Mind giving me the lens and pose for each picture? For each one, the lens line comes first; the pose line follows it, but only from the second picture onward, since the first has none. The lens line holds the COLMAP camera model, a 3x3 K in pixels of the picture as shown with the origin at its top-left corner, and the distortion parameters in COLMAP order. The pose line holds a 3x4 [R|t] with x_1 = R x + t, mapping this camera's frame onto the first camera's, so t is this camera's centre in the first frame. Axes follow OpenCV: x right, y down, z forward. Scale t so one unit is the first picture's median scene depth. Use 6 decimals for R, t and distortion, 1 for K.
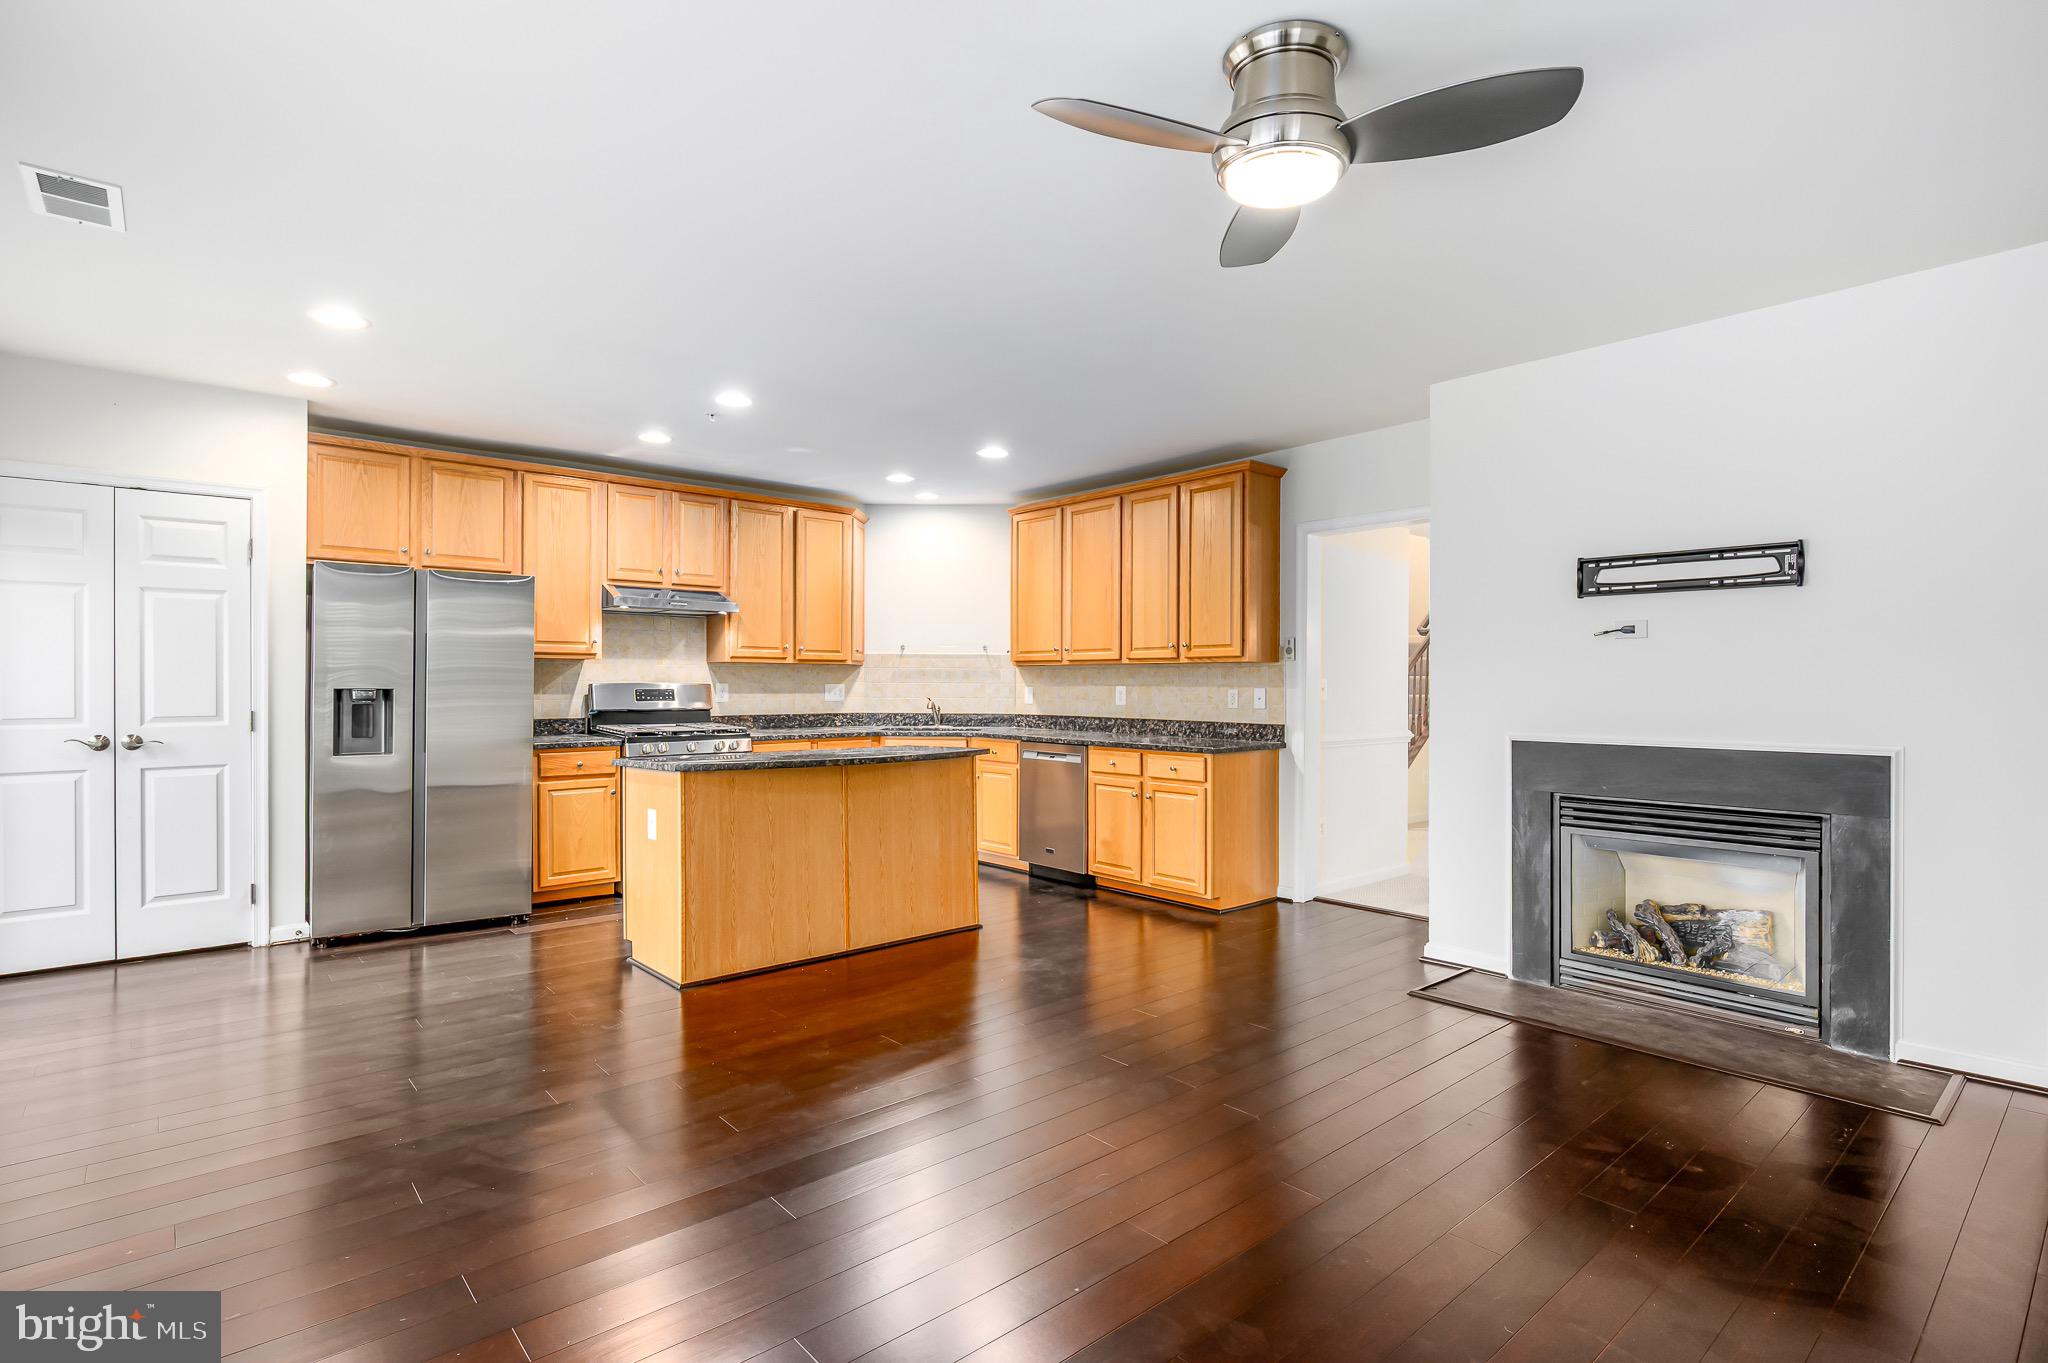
lens RADIAL K [[991.7, 0, 1049.1], [0, 991.7, 685.4], [0, 0, 1]] dist [-0.001627, -0.000183]
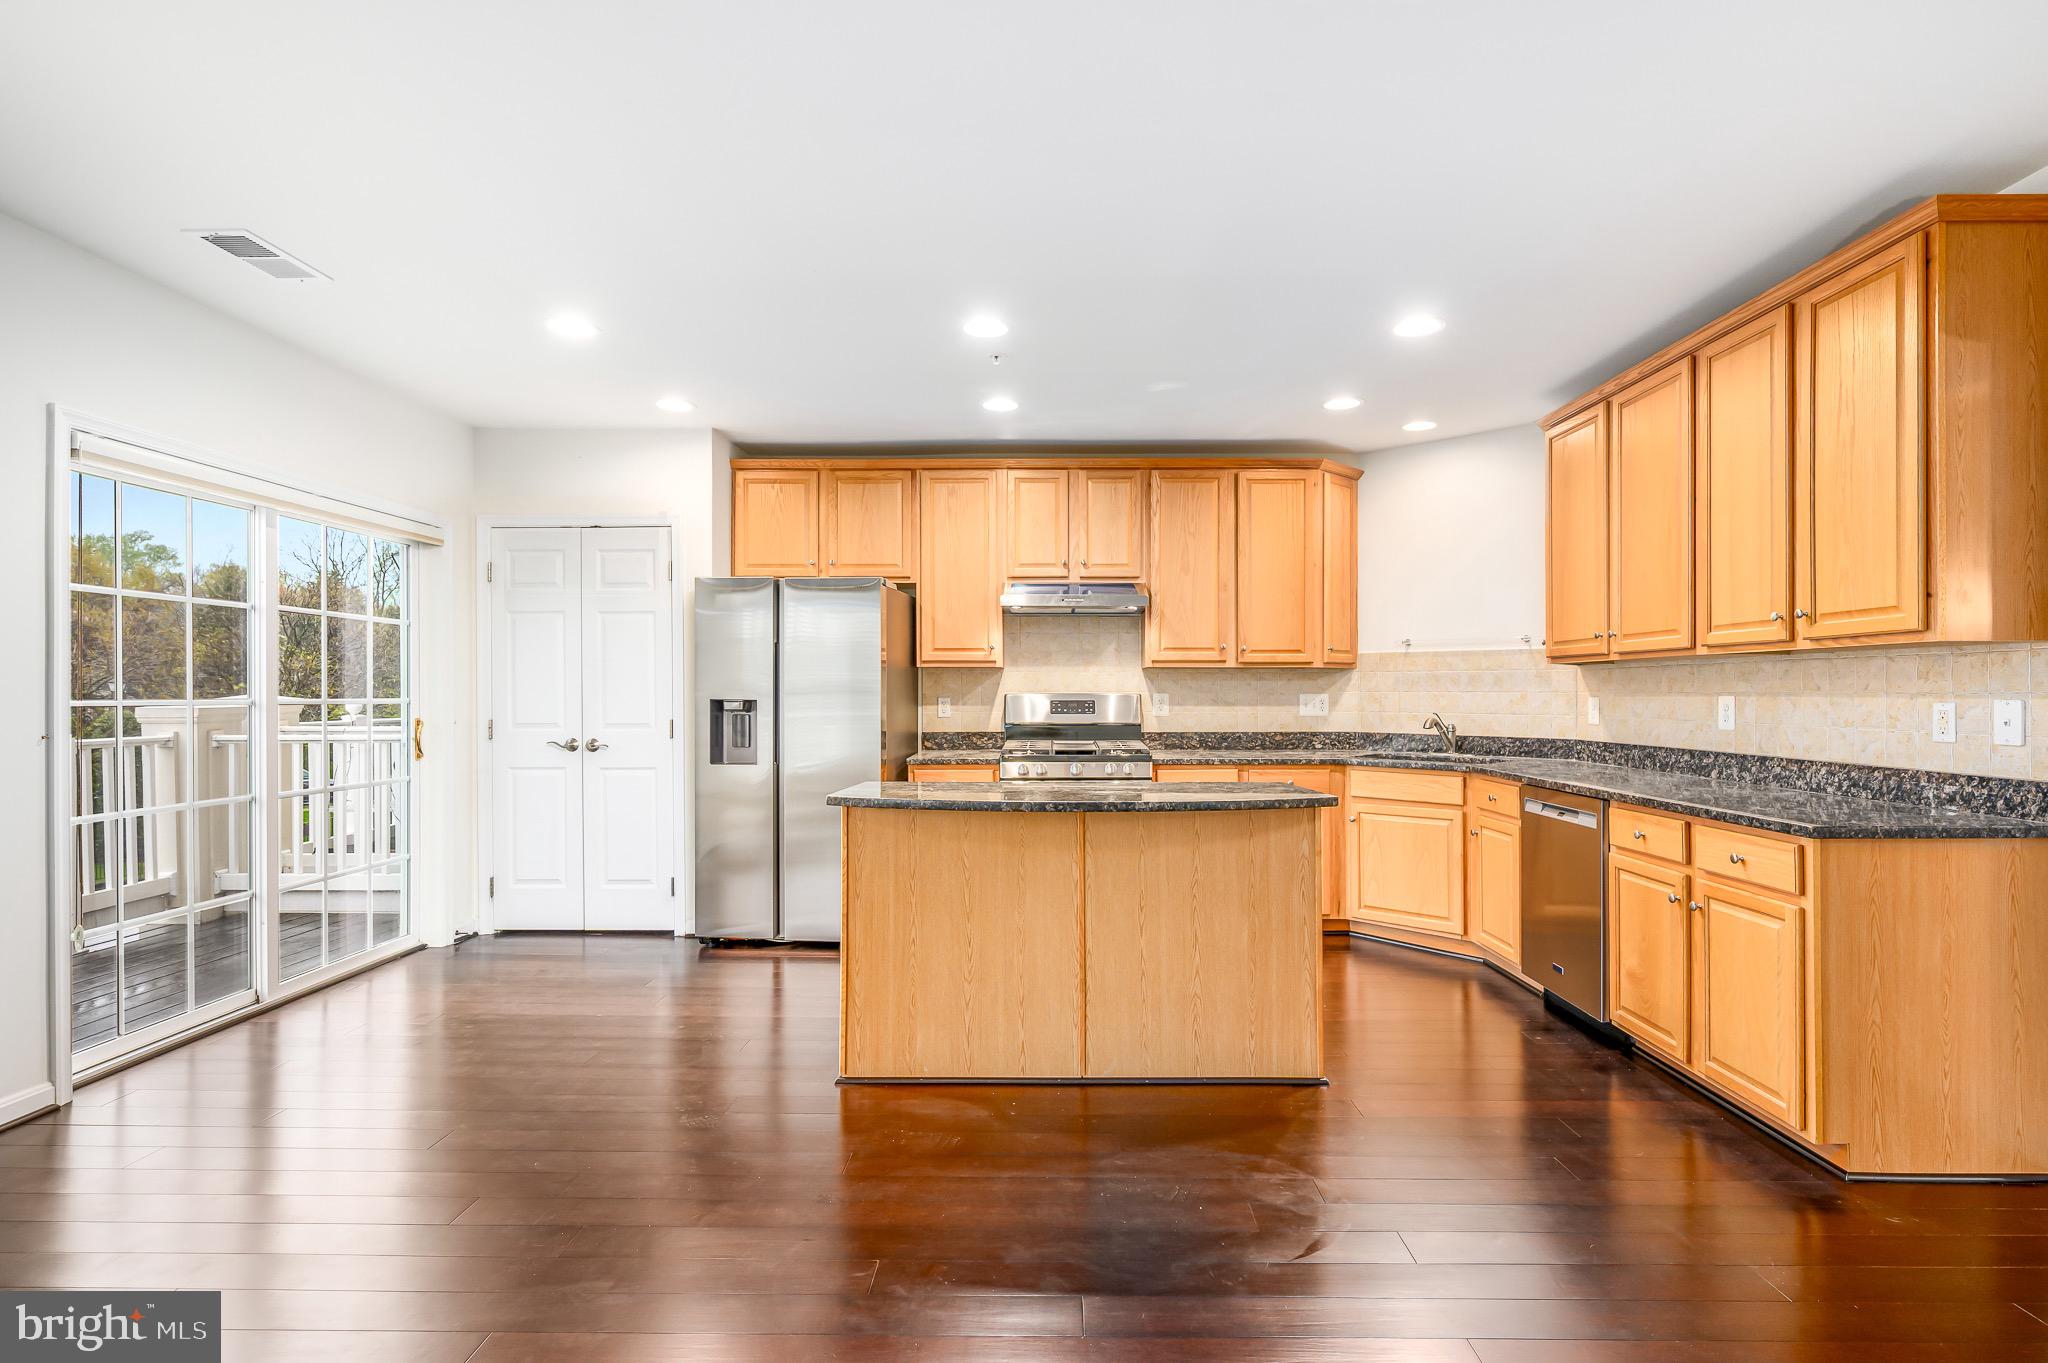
lens RADIAL K [[1009.6, 0, 1047.2], [0, 1009.6, 689.8], [0, 0, 1]] dist [0.003838, -0.000545]
pose [[0.737368, -0.005610, -0.675468, 0.201868], [0.001172, 0.999975, -0.007026, 0.000946], [0.675491, 0.004389, 0.737356, 0.361278]]
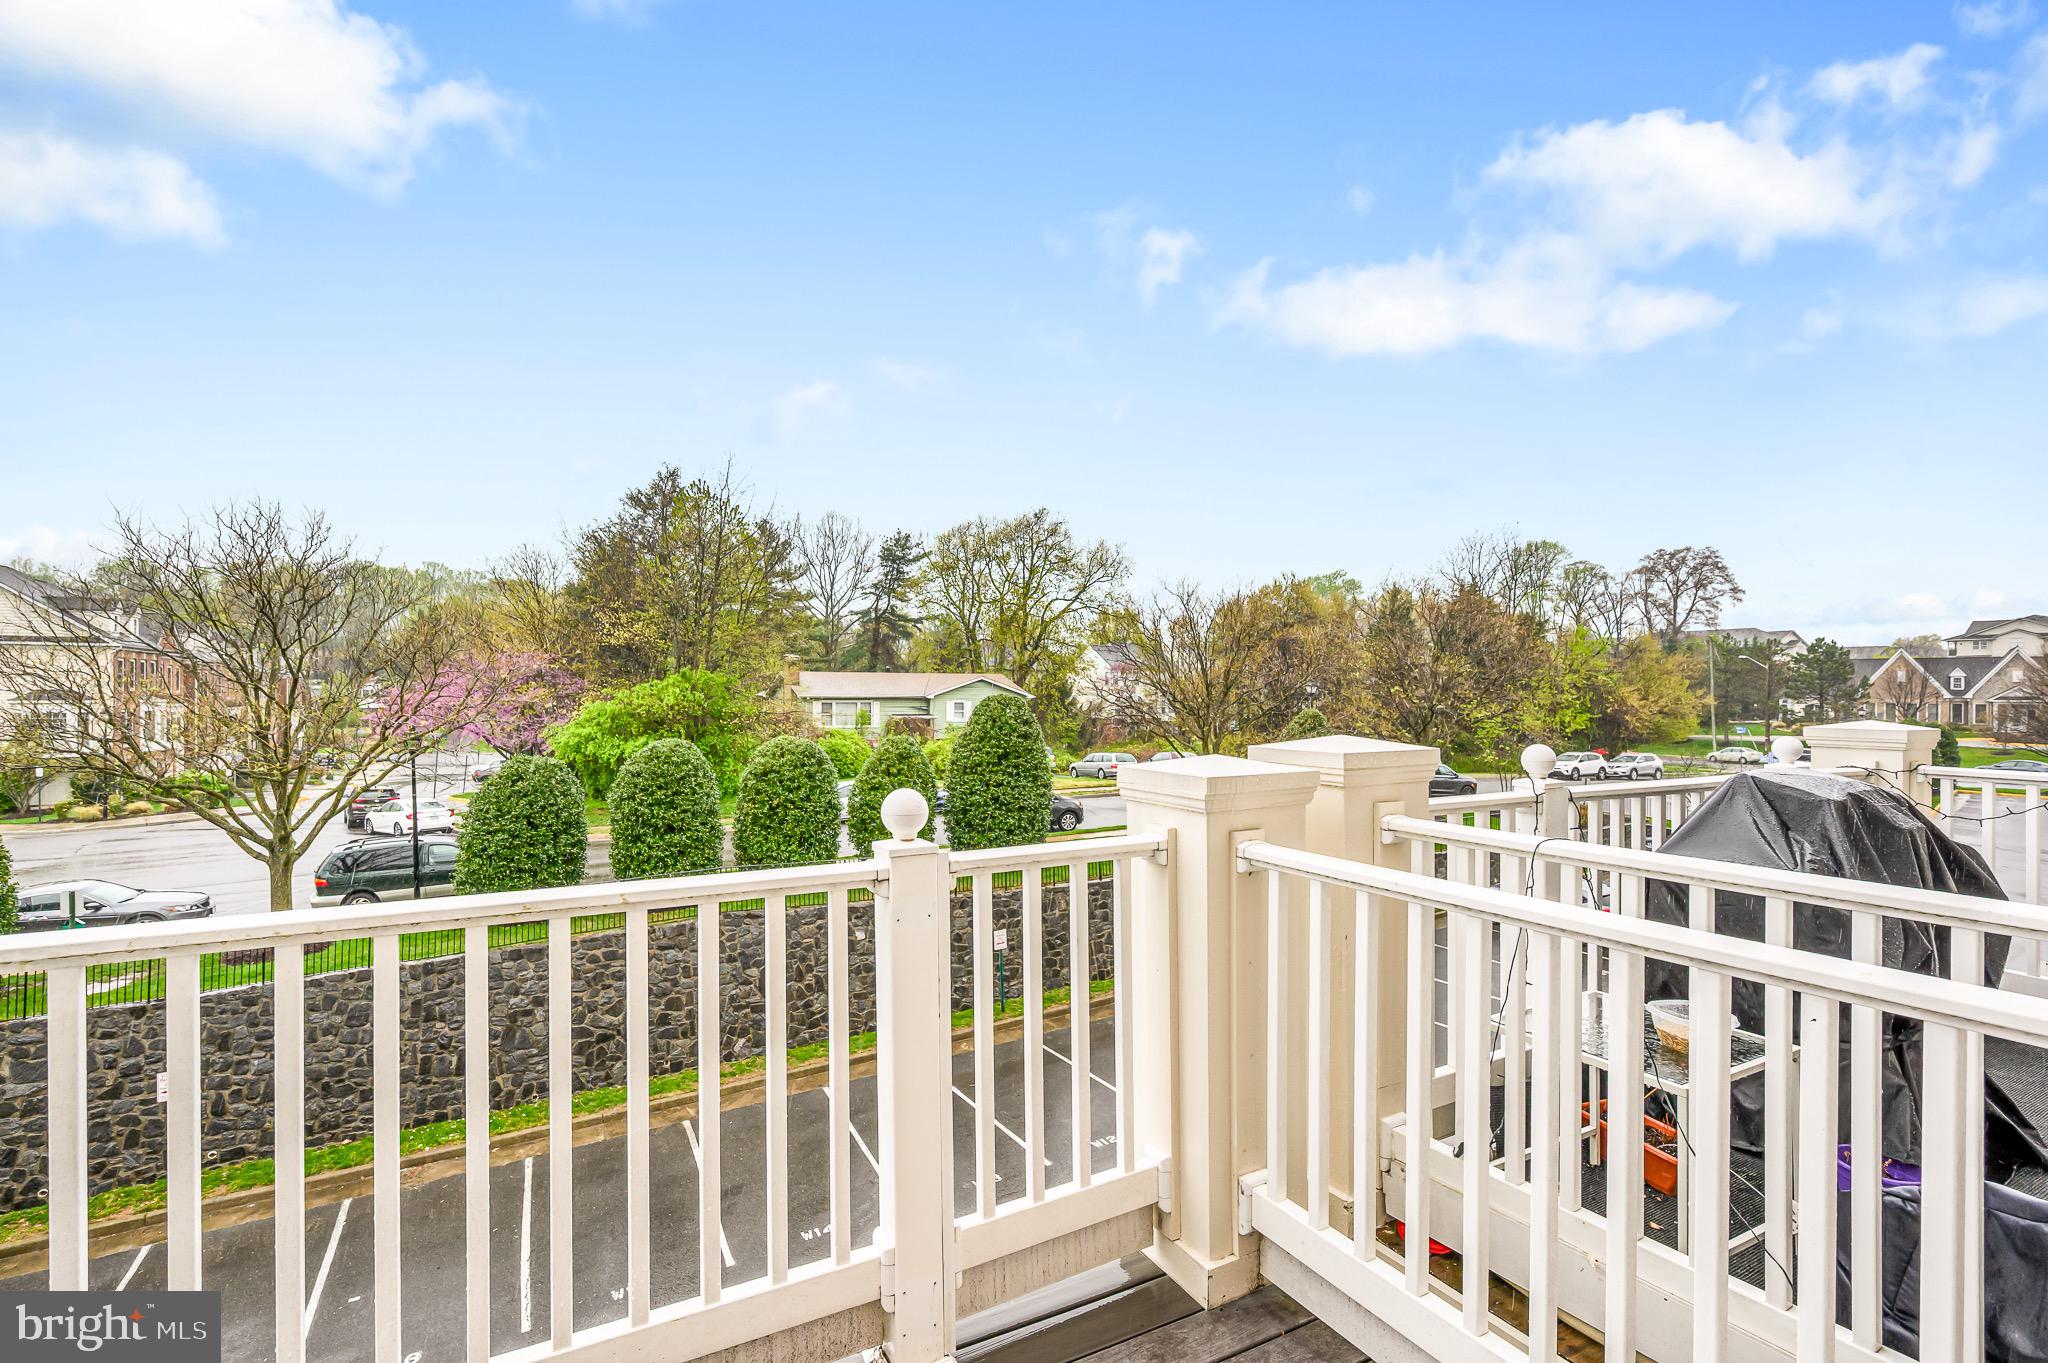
lens RADIAL K [[937.1, 0, 1024.0], [0, 937.1, 681.5], [0, 0, 1]] dist [-0.003860, 0.000878]
pose [[-0.228871, -0.012791, -0.973373, -0.658151], [-0.007665, 0.999906, -0.011337, -0.021943], [0.973427, 0.004866, -0.228948, 0.536674]]
